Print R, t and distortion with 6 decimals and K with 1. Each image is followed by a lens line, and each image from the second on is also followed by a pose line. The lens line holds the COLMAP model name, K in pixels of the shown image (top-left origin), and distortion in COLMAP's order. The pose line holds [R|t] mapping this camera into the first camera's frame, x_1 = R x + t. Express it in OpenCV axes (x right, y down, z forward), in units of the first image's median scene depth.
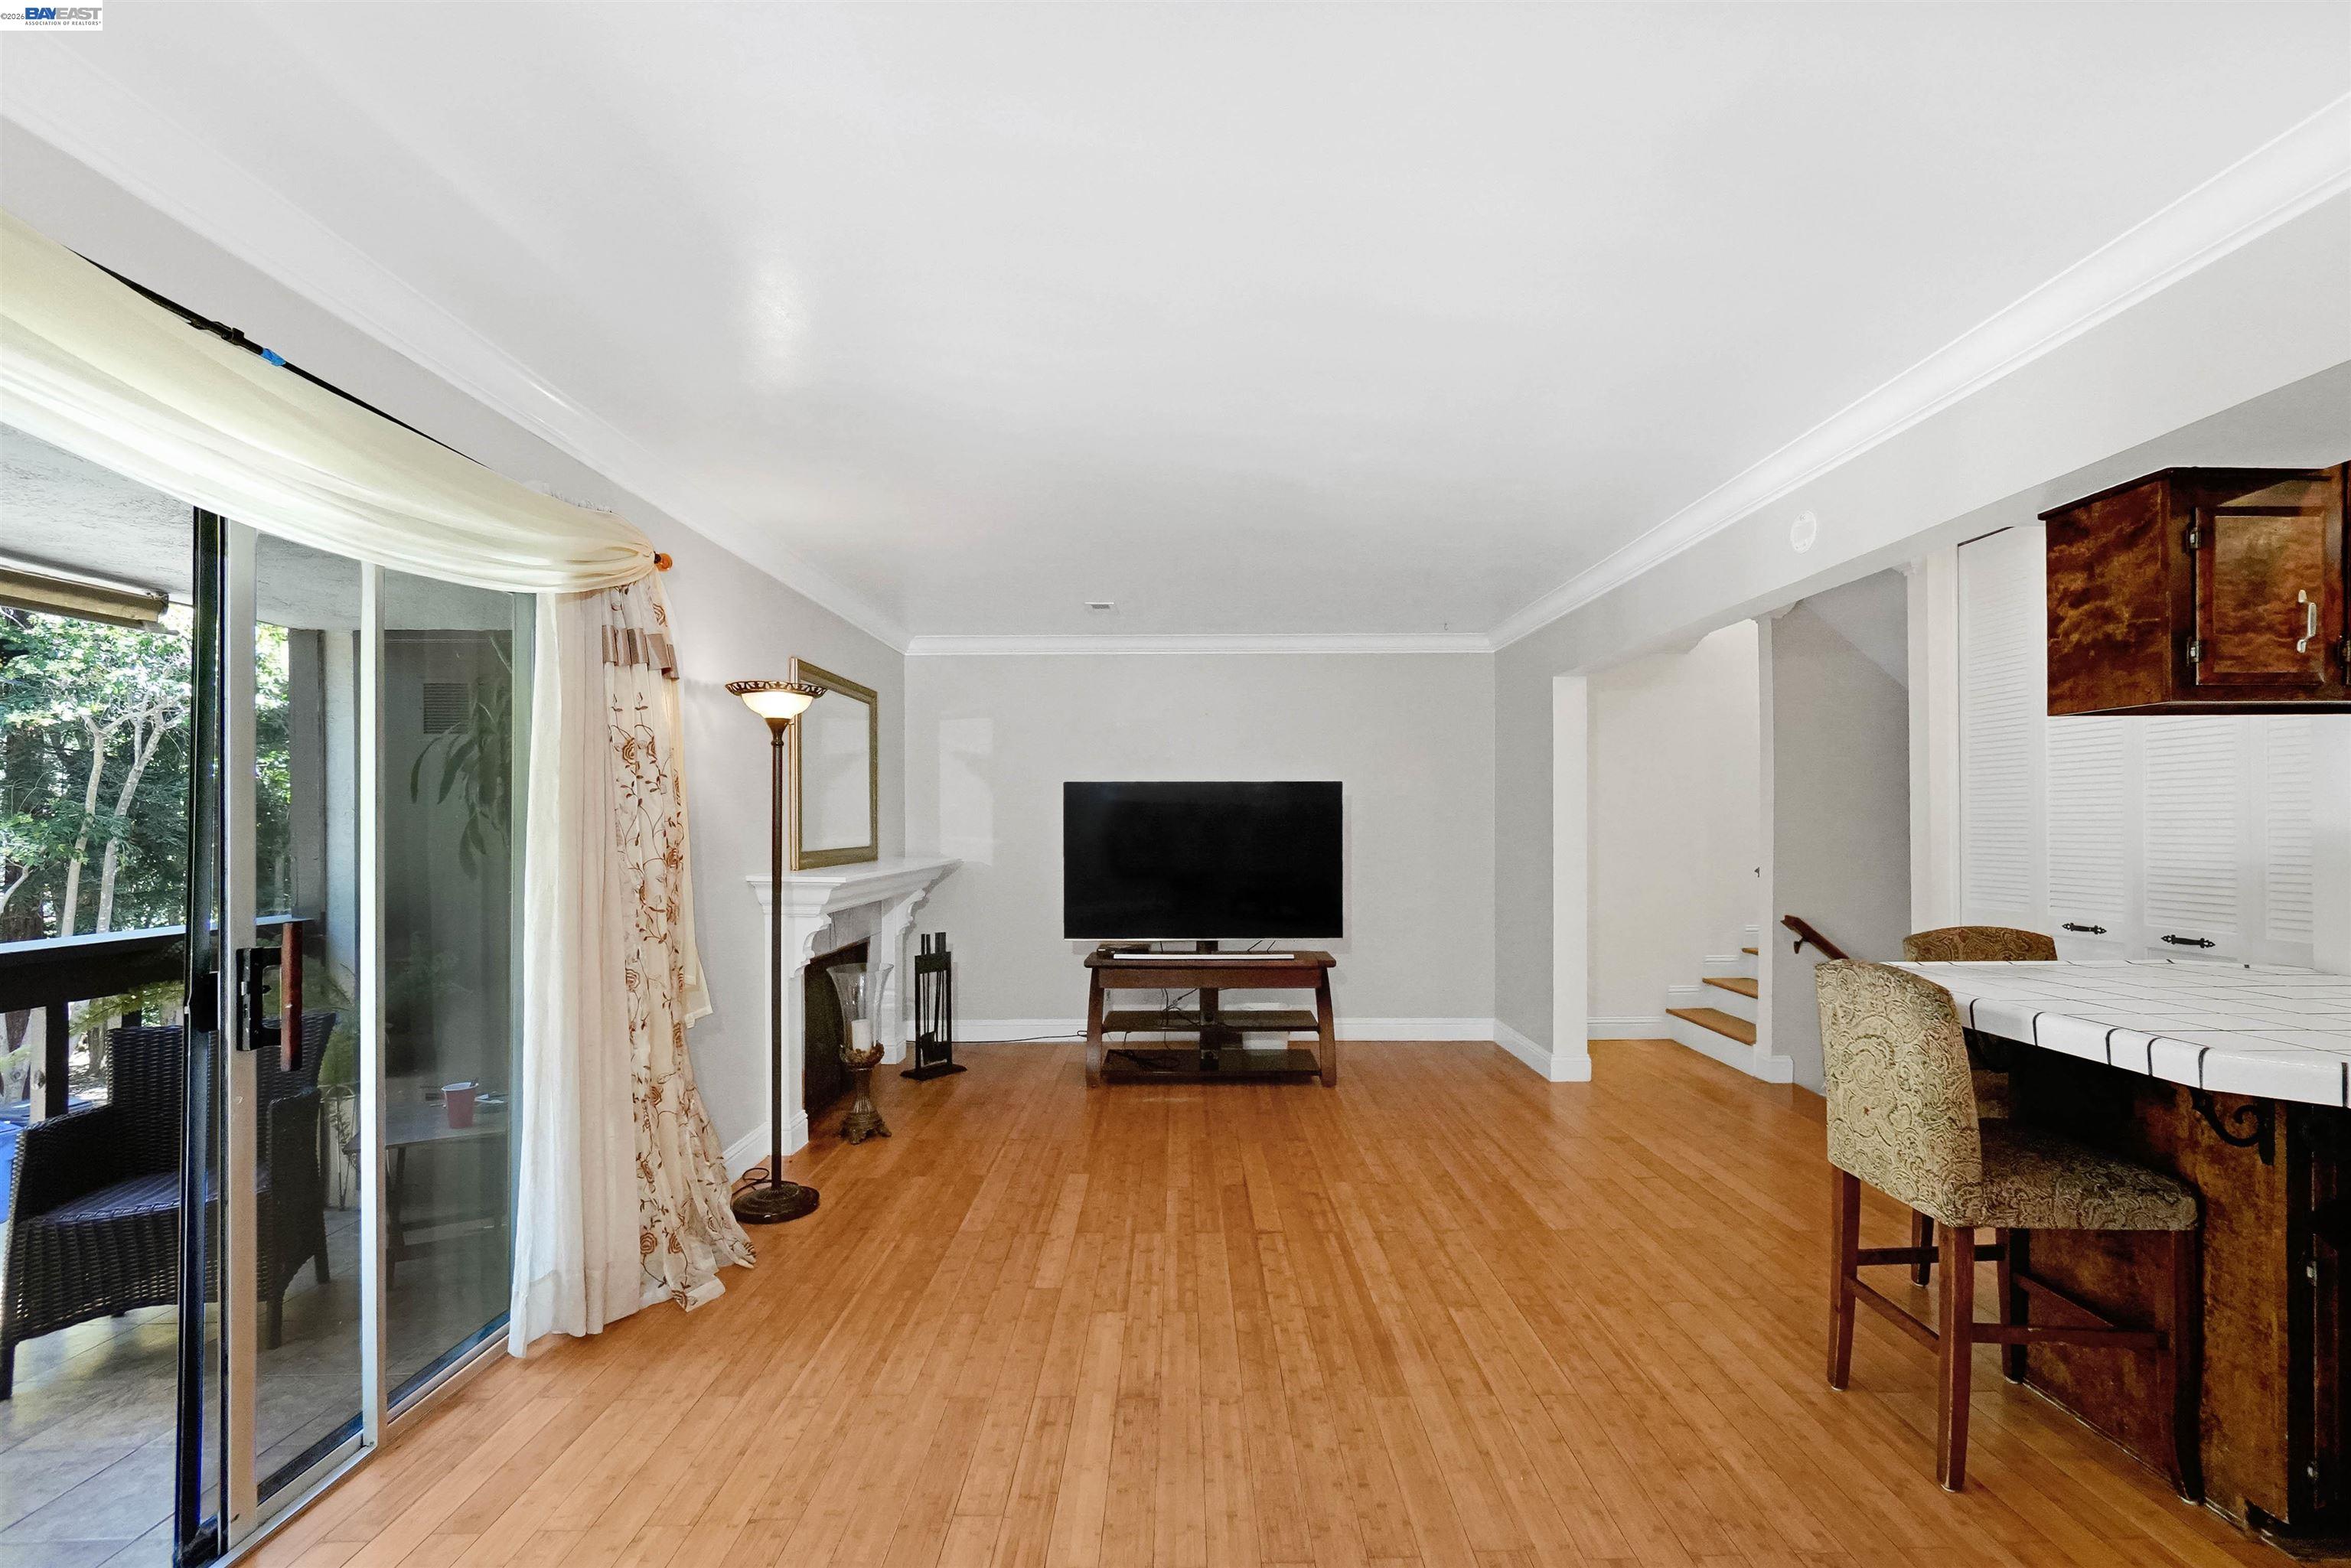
lens RADIAL K [[1043.3, 0, 1176.2], [0, 1043.3, 818.1], [0, 0, 1]] dist [-0.002109, 0.000032]
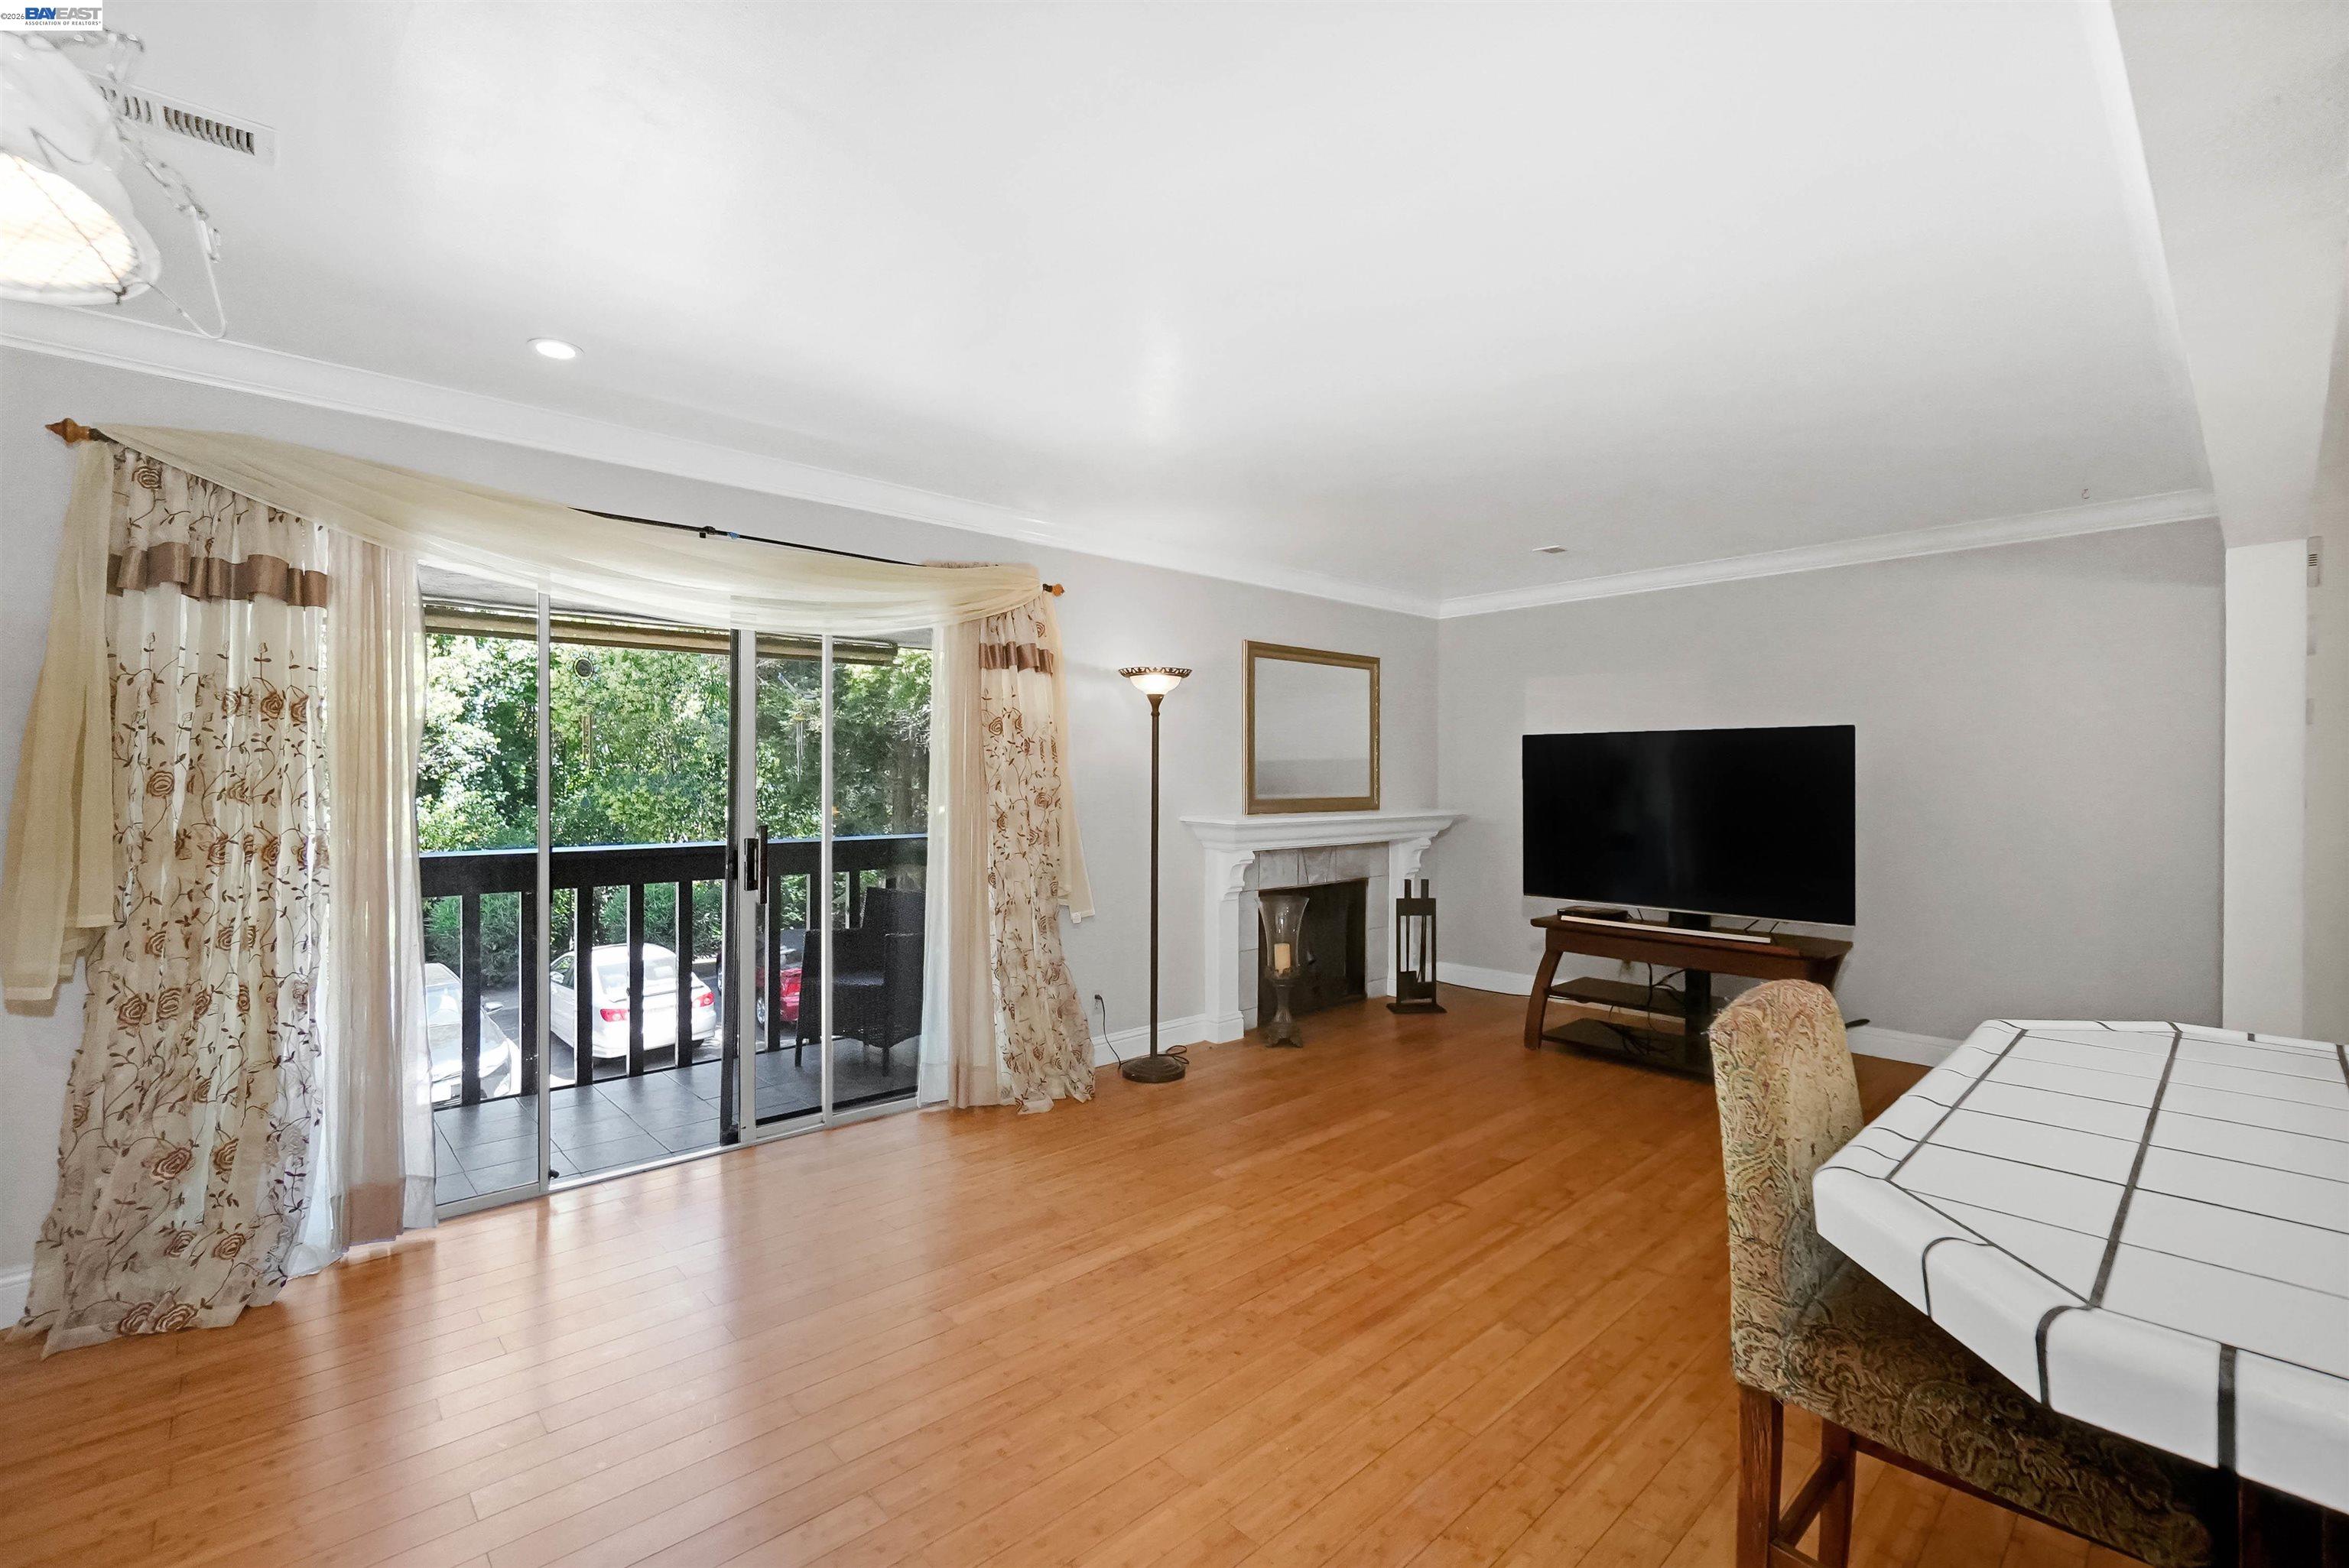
lens RADIAL K [[1012.2, 0, 1163.7], [0, 1012.2, 778.8], [0, 0, 1]] dist [-0.001054, 0.006445]
pose [[0.674361, 0.004469, -0.738388, 0.558384], [0.000076, 0.999981, 0.006122, 0.001019], [0.738402, -0.004184, 0.674348, 0.165046]]
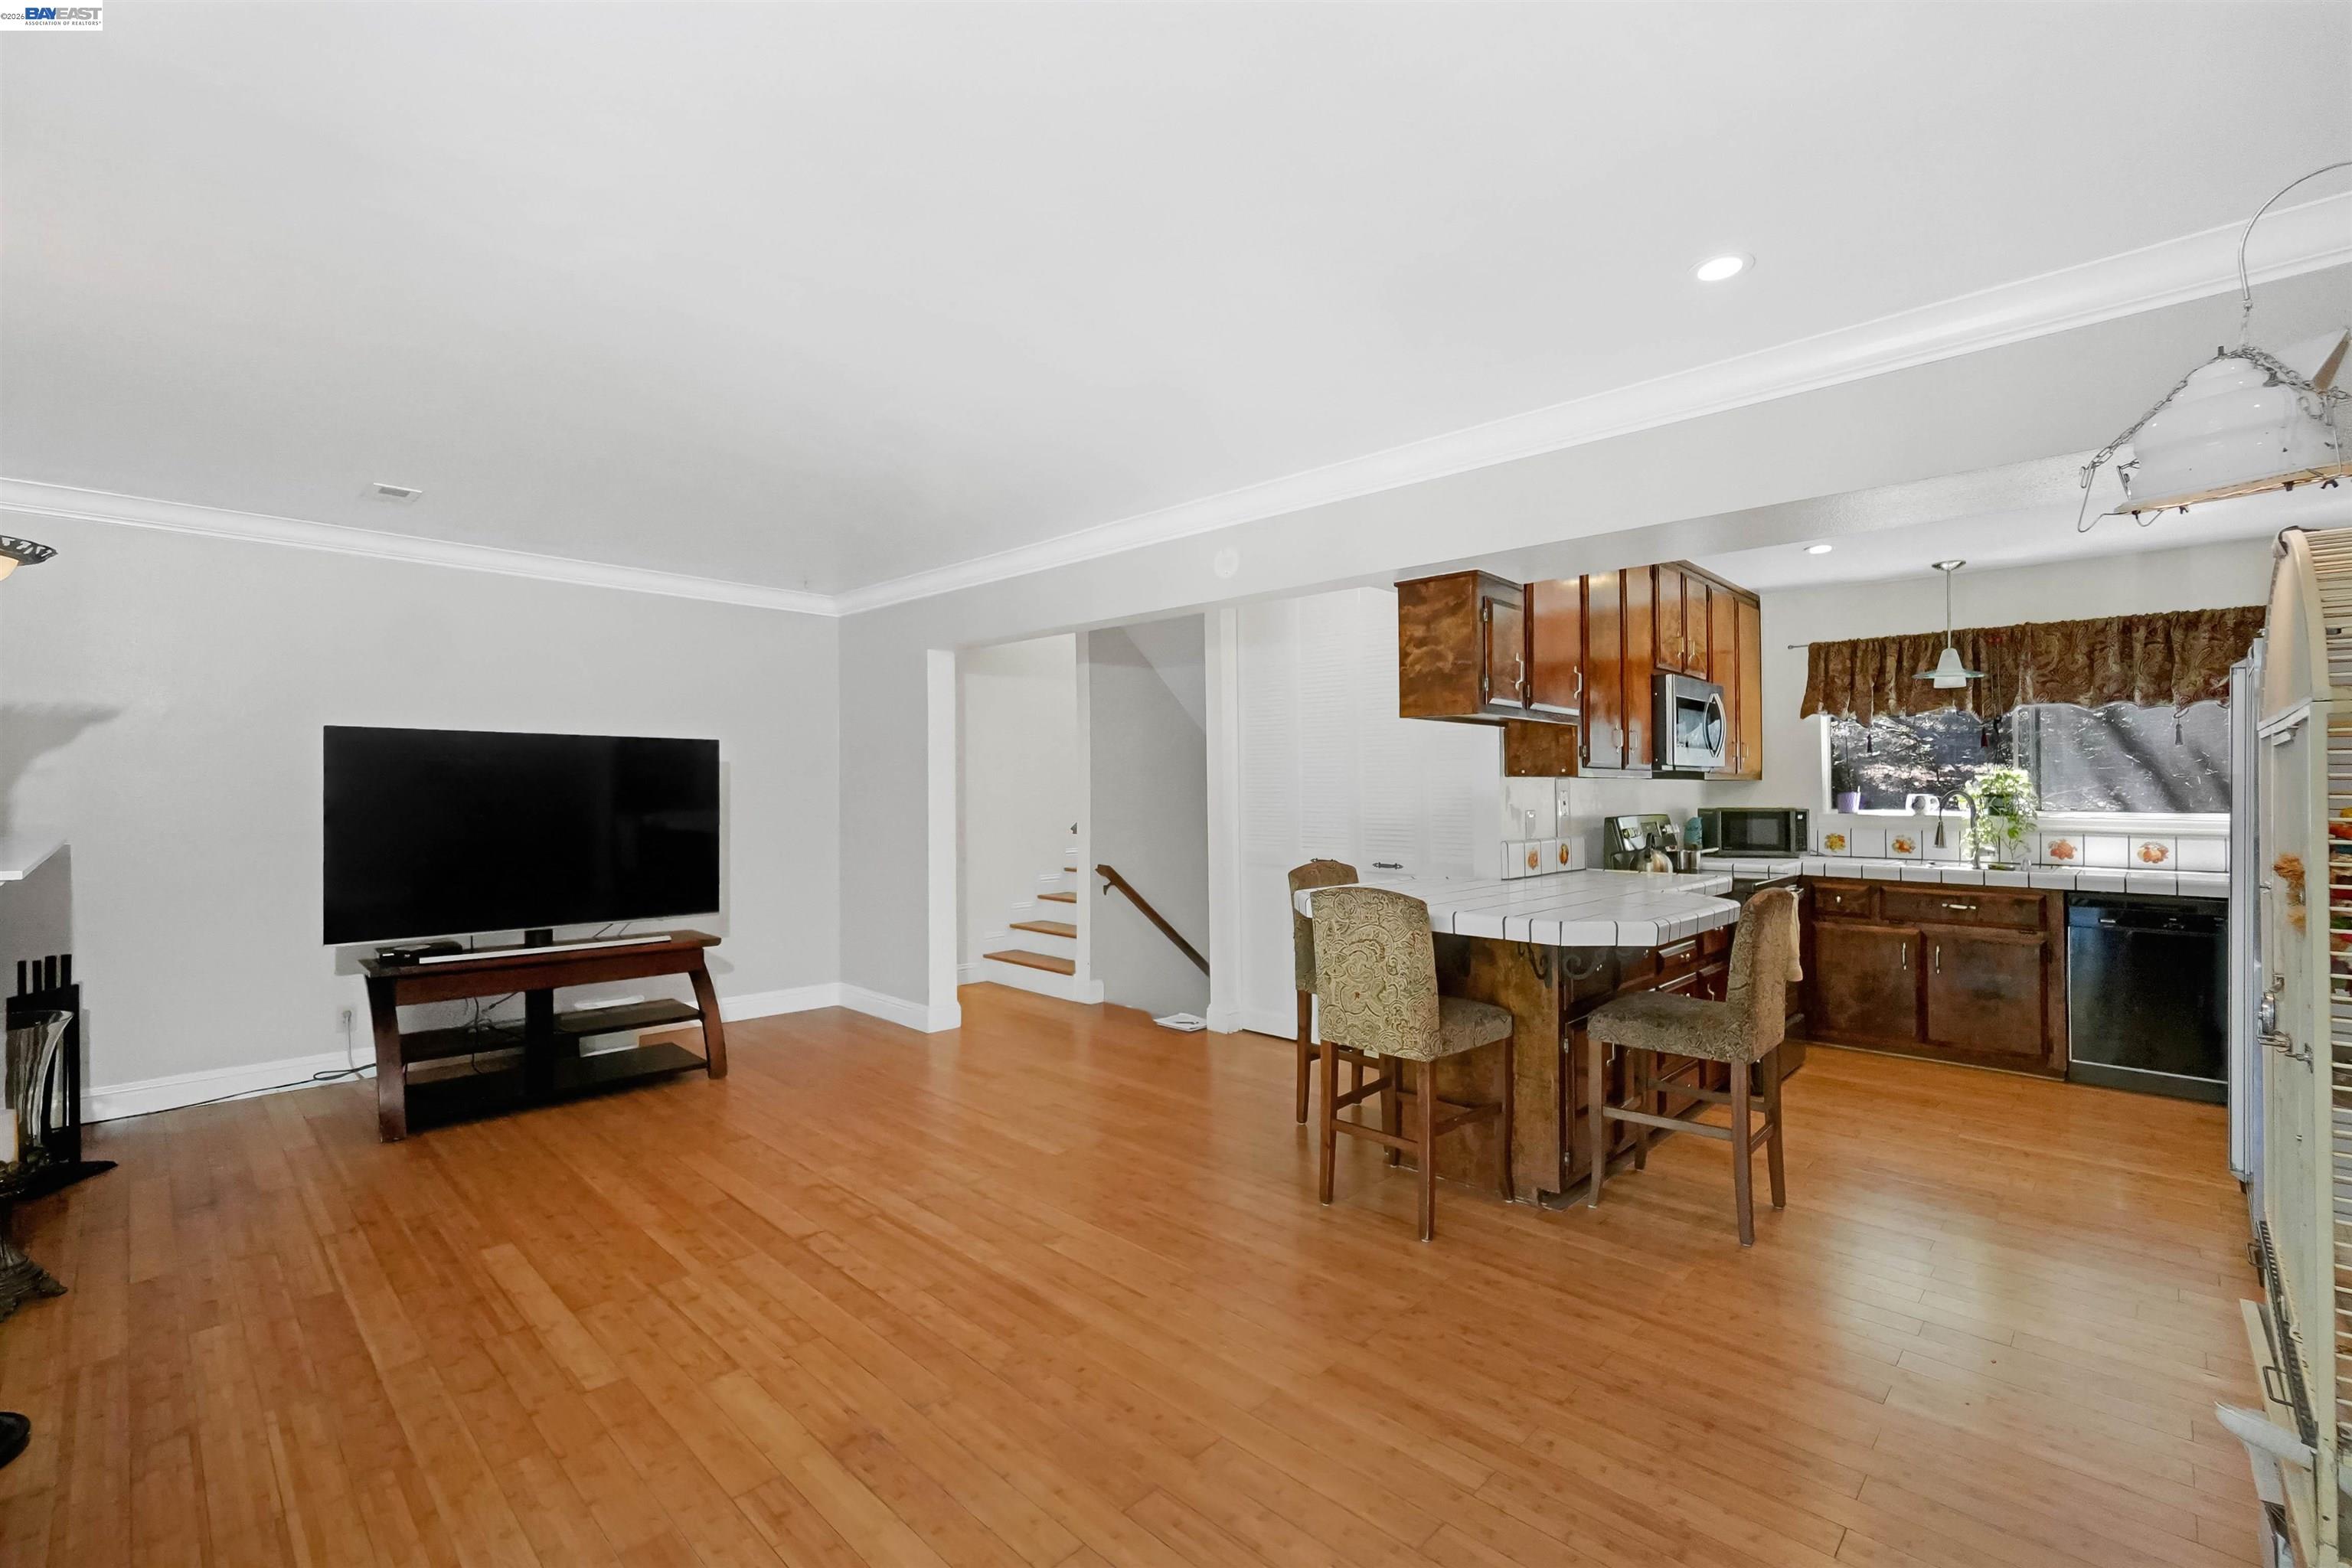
lens RADIAL K [[1034.9, 0, 1169.6], [0, 1034.9, 778.3], [0, 0, 1]] dist [-0.004569, -0.000426]
pose [[0.692501, 0.013536, 0.721290, -0.328115], [-0.009596, 0.999908, -0.009552, 0.004862], [-0.721353, -0.000307, 0.692567, 0.143710]]
